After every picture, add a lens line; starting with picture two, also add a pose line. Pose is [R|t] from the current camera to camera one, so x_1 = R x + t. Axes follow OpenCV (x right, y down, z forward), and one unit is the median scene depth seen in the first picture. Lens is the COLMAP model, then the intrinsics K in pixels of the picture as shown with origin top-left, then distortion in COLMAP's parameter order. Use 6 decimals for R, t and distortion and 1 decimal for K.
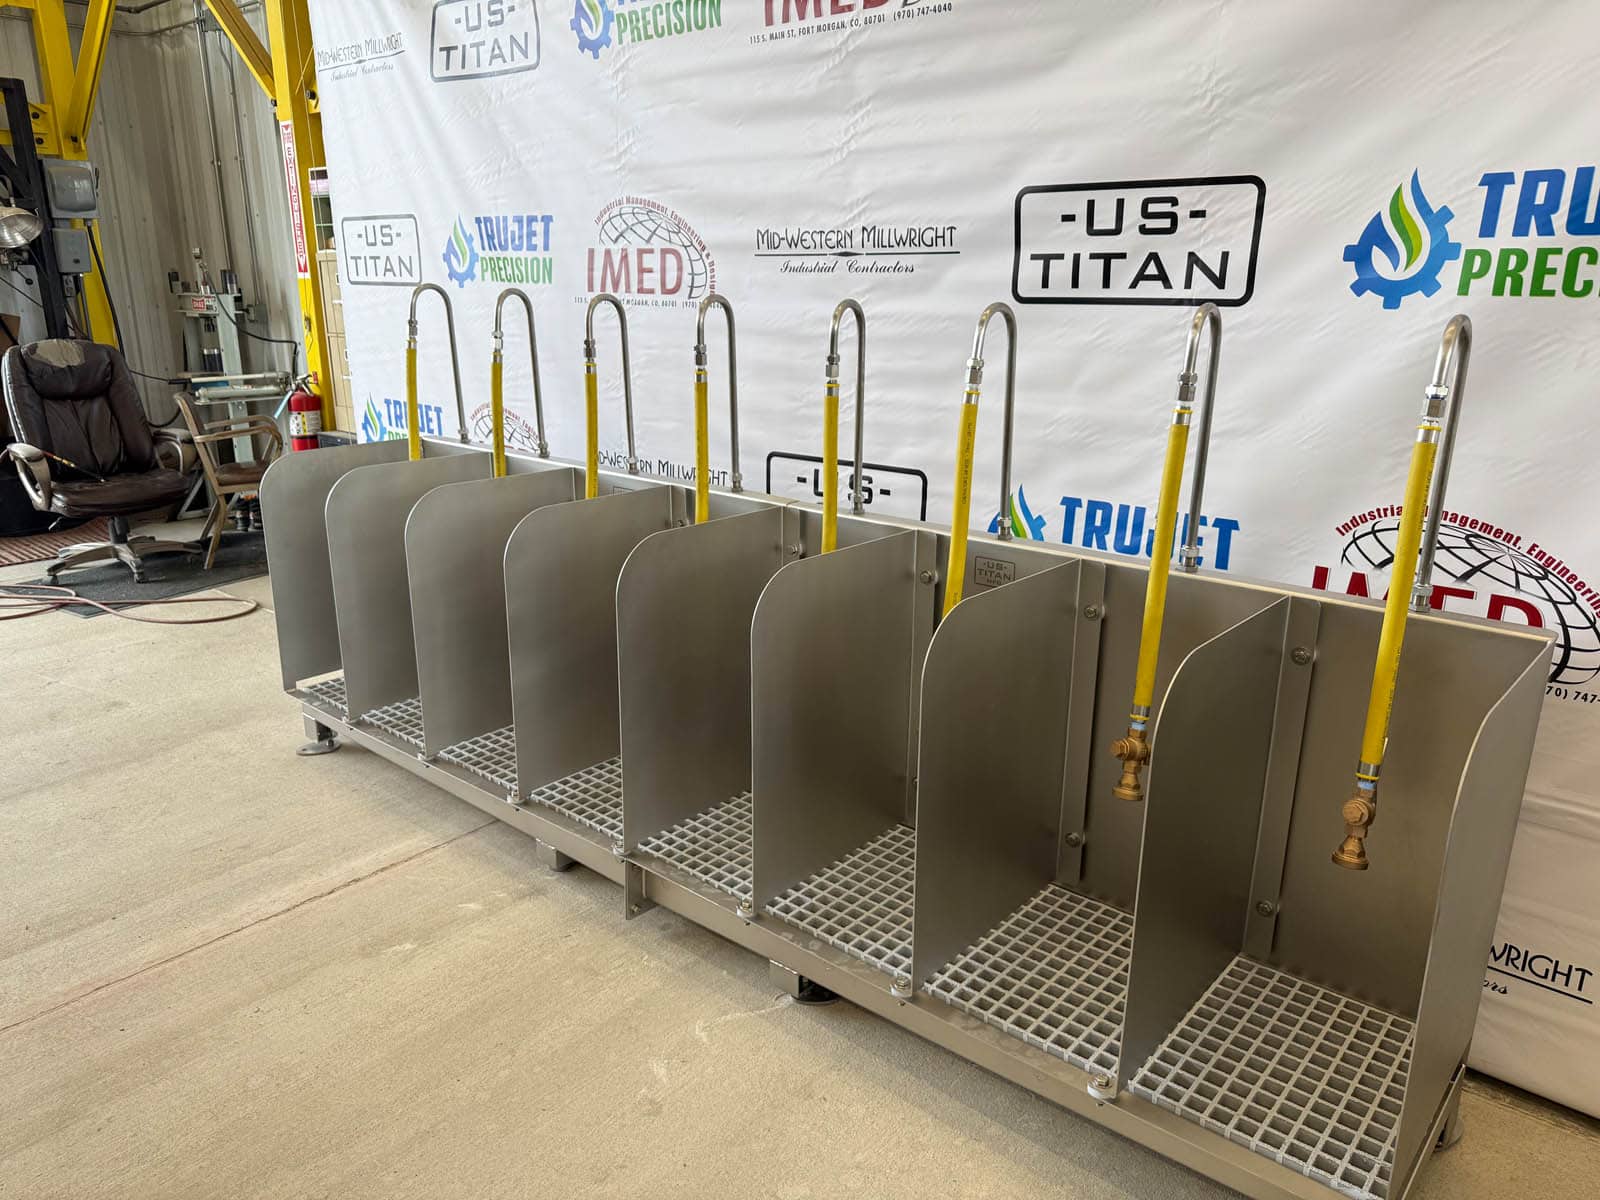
lens RADIAL K [[1171.2, 0, 787.9], [0, 1171.2, 612.5], [0, 0, 1]] dist [0.026767, -0.054464]
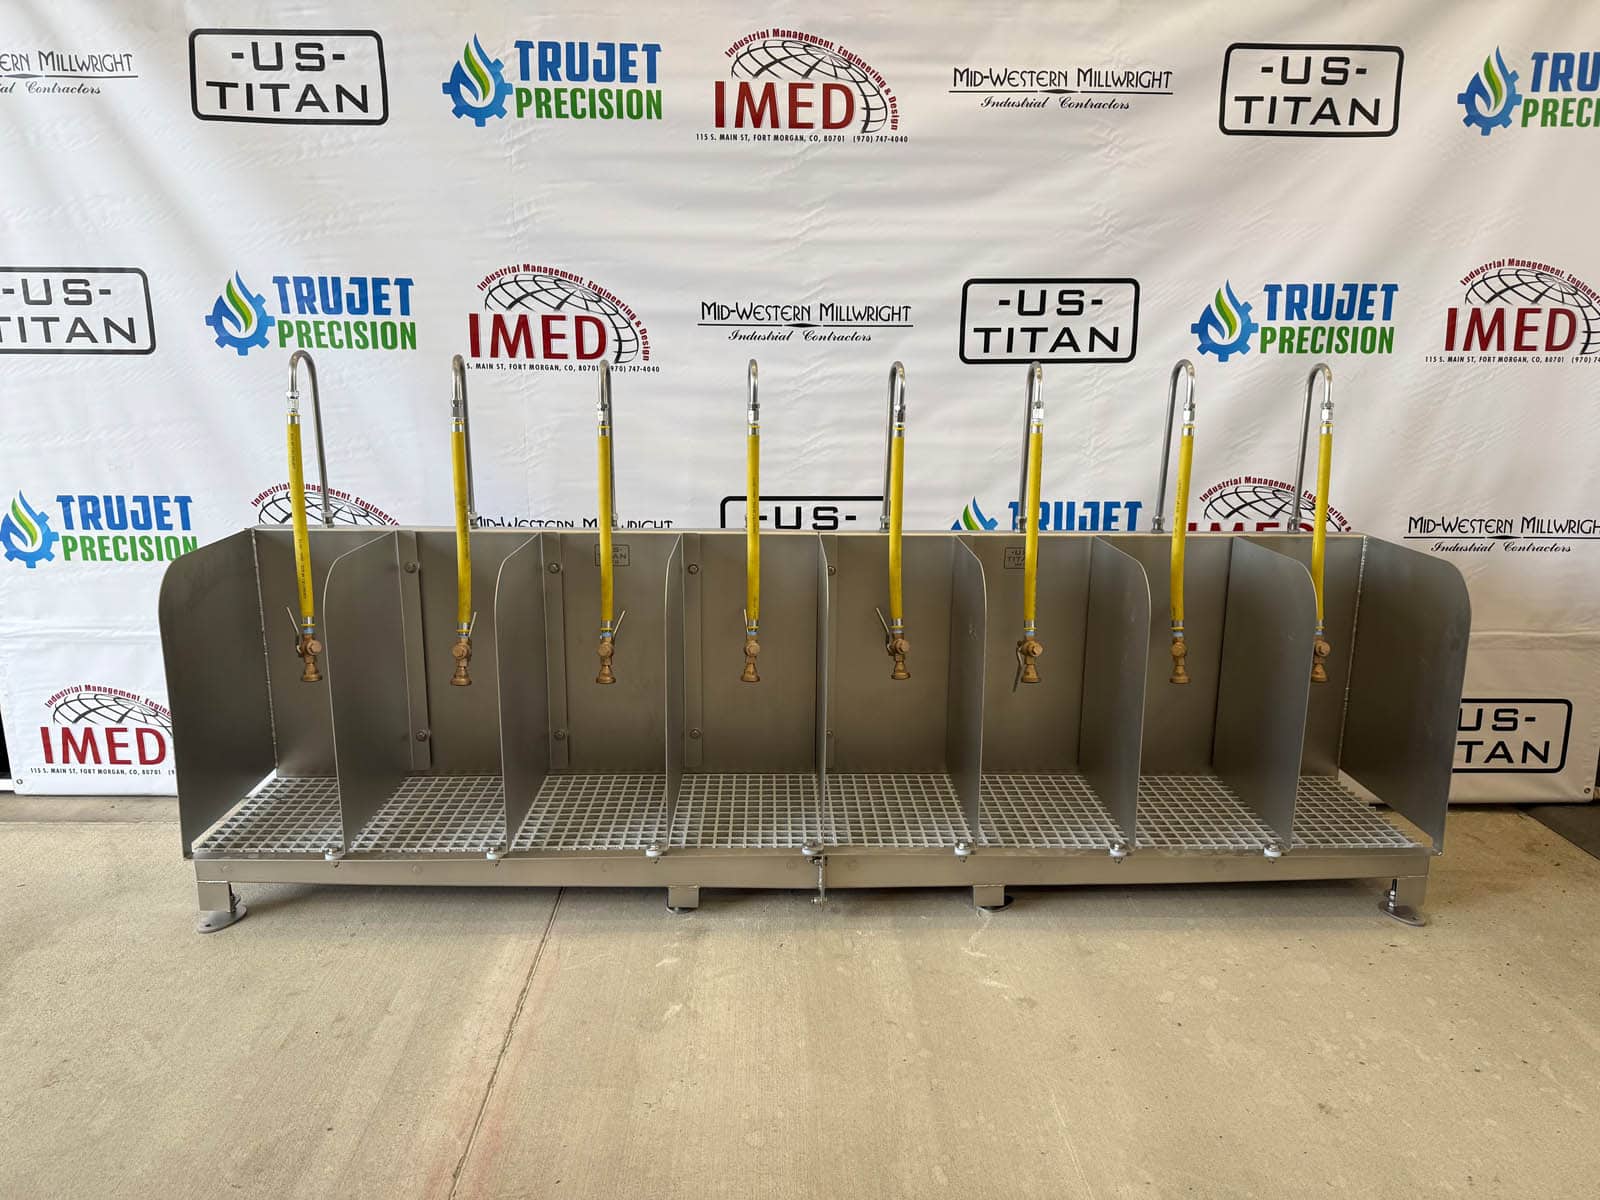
lens RADIAL K [[1171.2, 0, 814.5], [0, 1171.2, 617.2], [0, 0, 1]] dist [0.026767, -0.054464]
pose [[0.722855, -0.154772, 0.673443, -0.849162], [0.188965, 0.981719, 0.022791, -0.039879], [-0.664660, 0.110783, 0.738887, 0.151236]]
